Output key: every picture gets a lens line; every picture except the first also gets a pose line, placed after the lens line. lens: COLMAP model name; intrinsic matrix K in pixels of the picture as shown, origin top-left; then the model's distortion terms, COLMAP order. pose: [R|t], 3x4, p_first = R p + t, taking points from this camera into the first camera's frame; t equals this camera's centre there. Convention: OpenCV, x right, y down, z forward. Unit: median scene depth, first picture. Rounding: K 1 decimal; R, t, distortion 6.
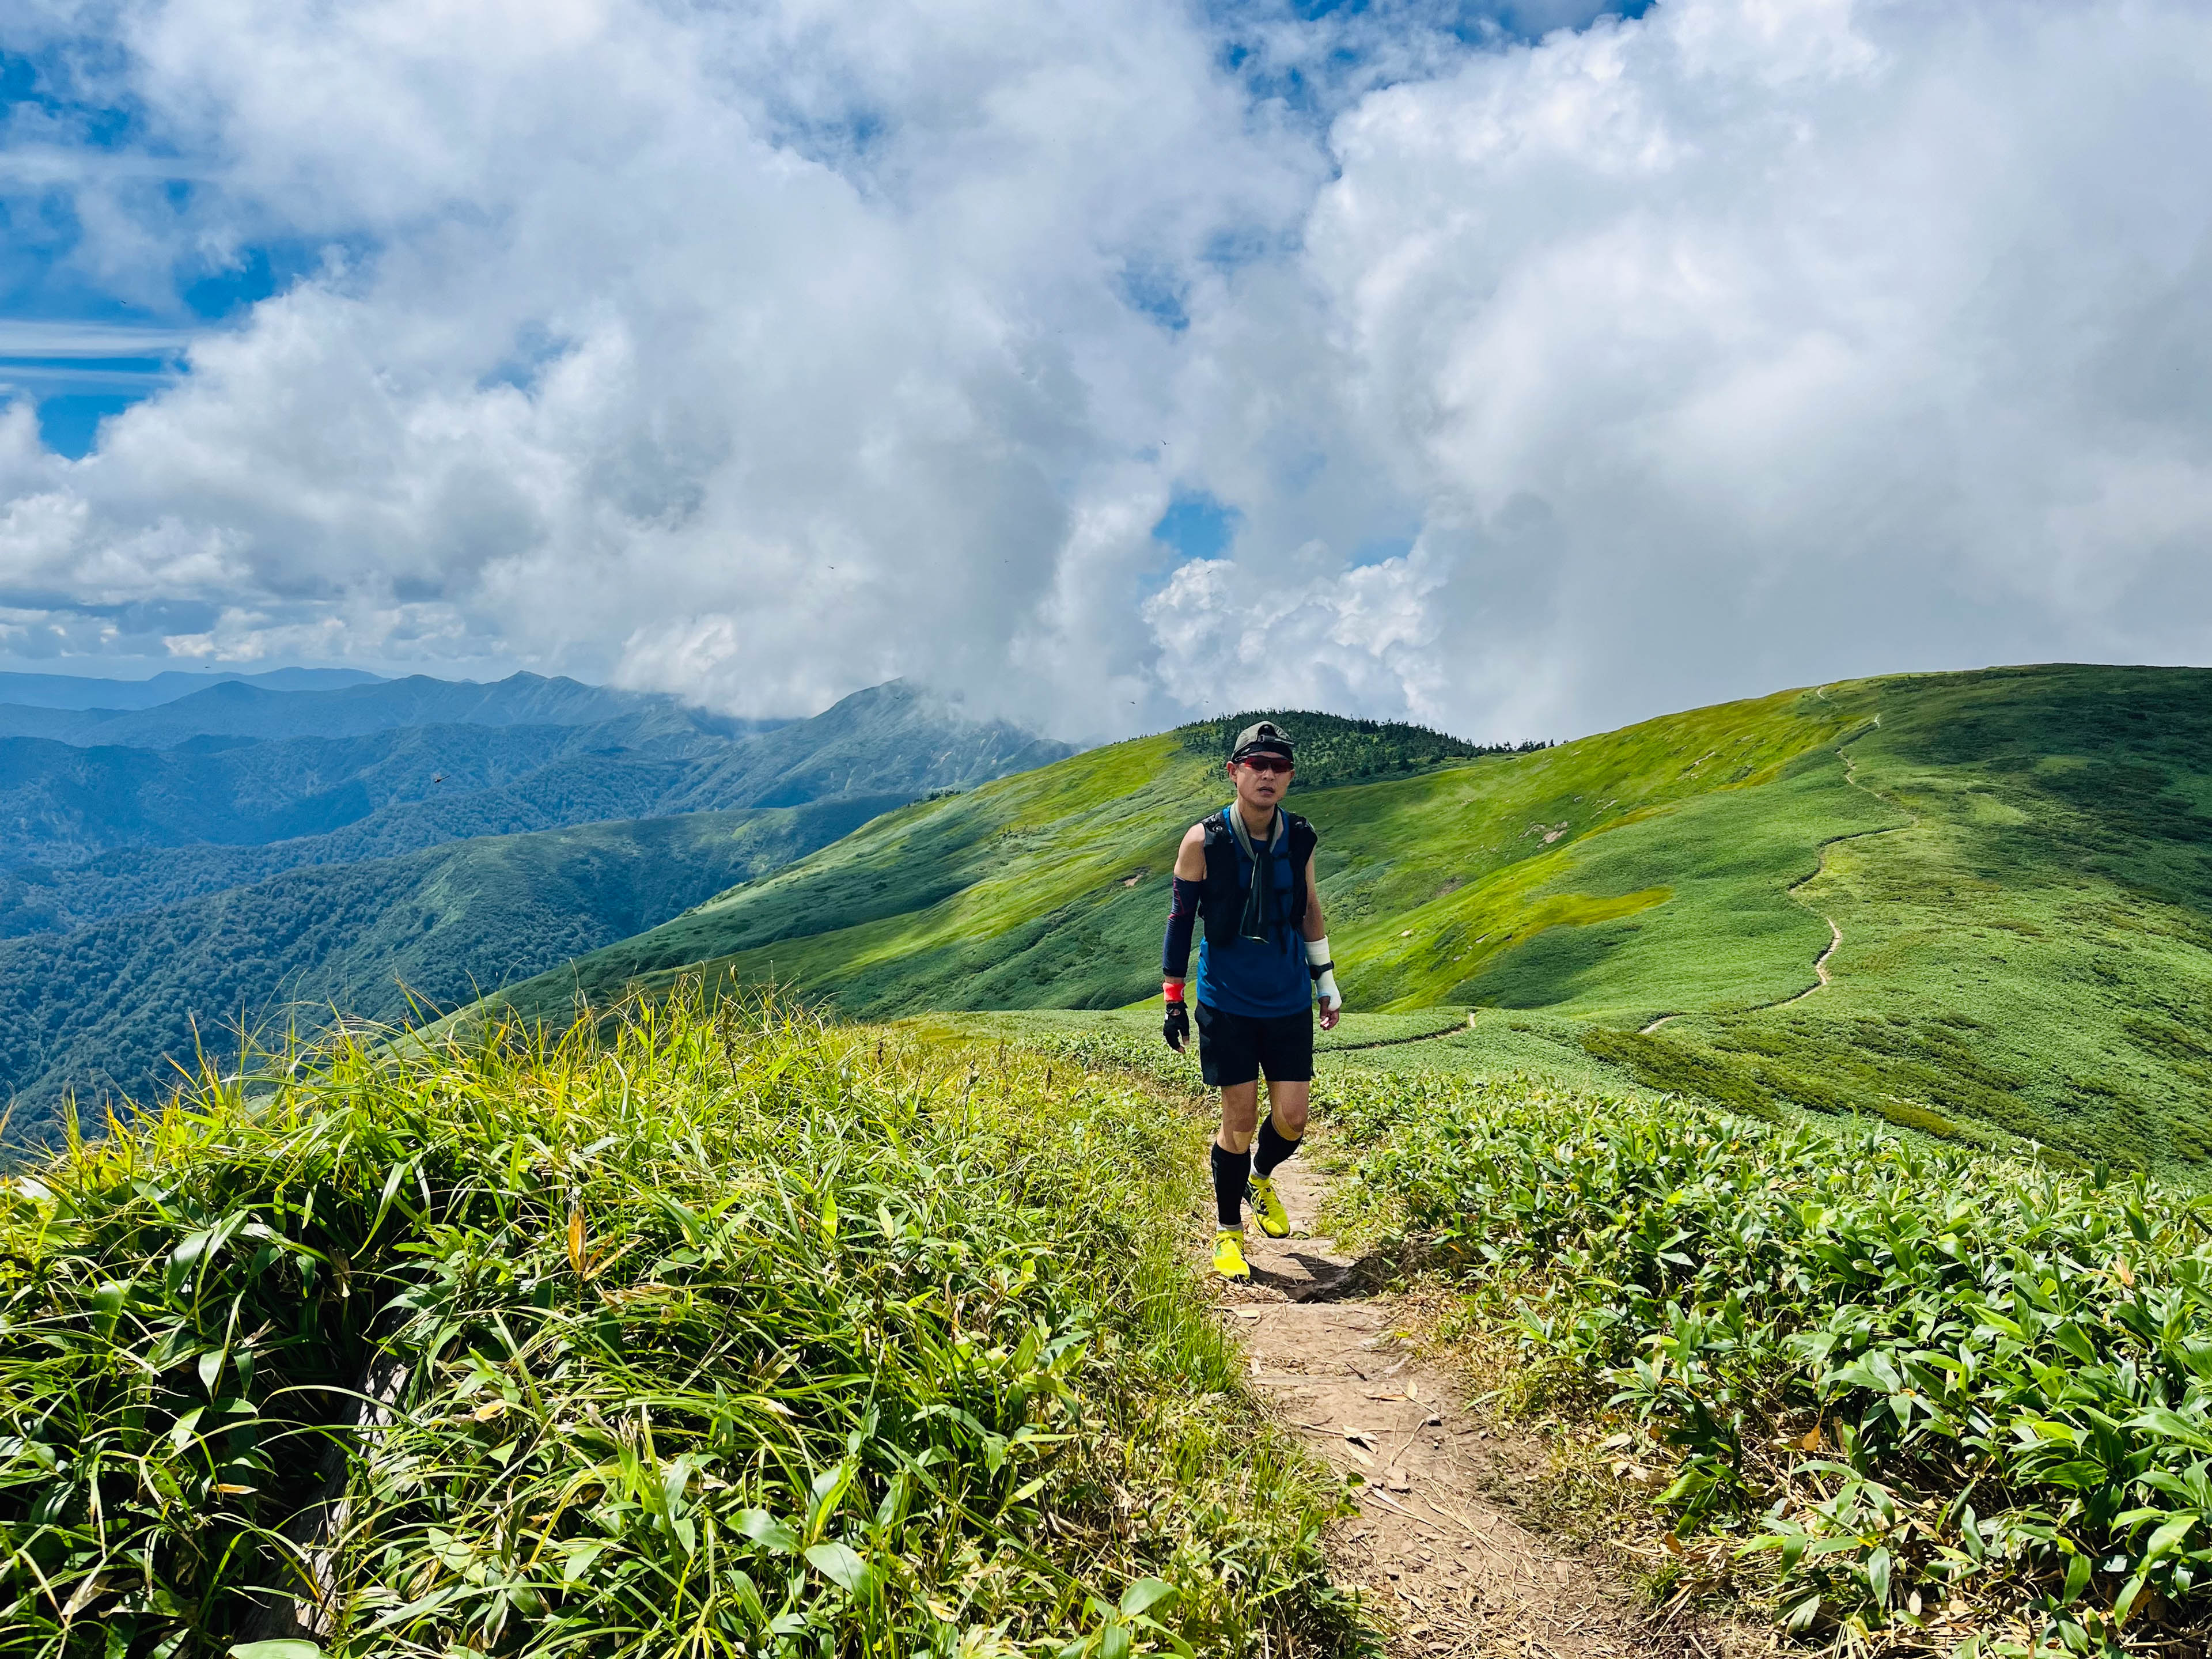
lens RADIAL K [[1679.1, 0, 1106.4], [0, 1679.1, 826.9], [0, 0, 1]] dist [0.040748, -0.028377]
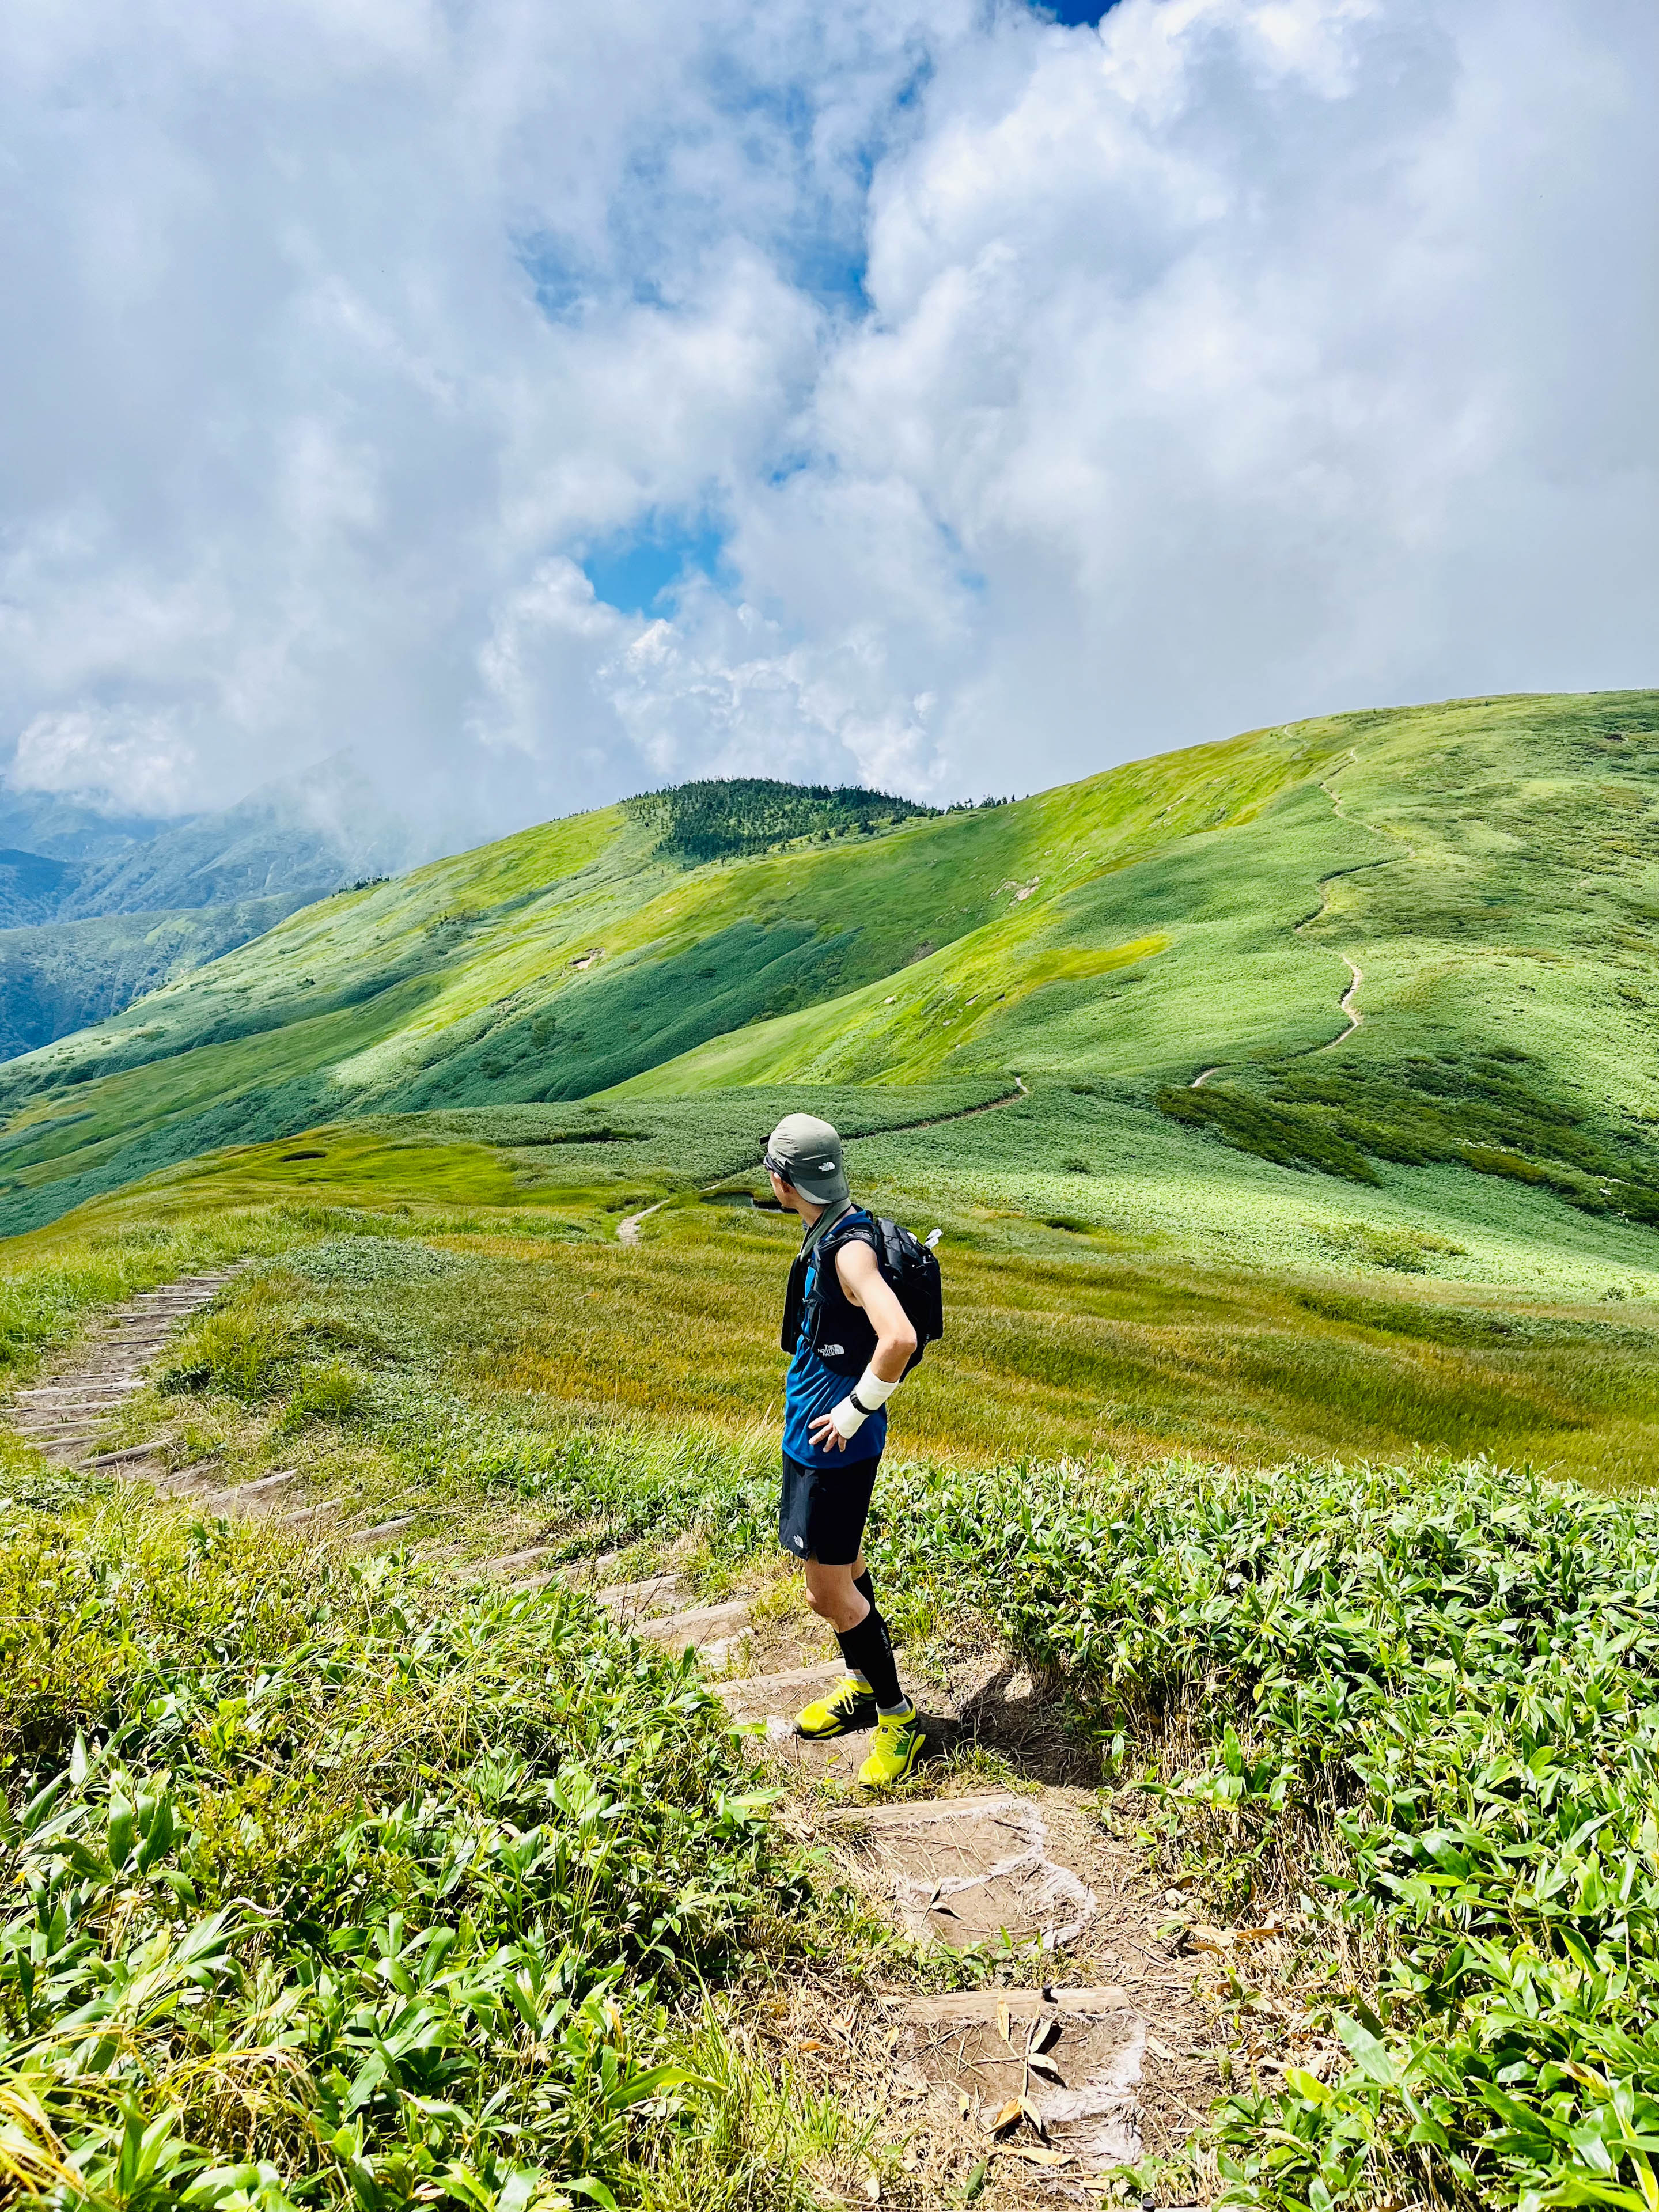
lens RADIAL K [[1679.1, 0, 815.4], [0, 1679.1, 1114.8], [0, 0, 1]] dist [0.040748, -0.028377]
pose [[0.986910, -0.061299, 0.149167, -0.005639], [0.042848, 0.991368, 0.123908, 0.011129], [-0.155475, -0.115894, 0.981018, 0.100277]]
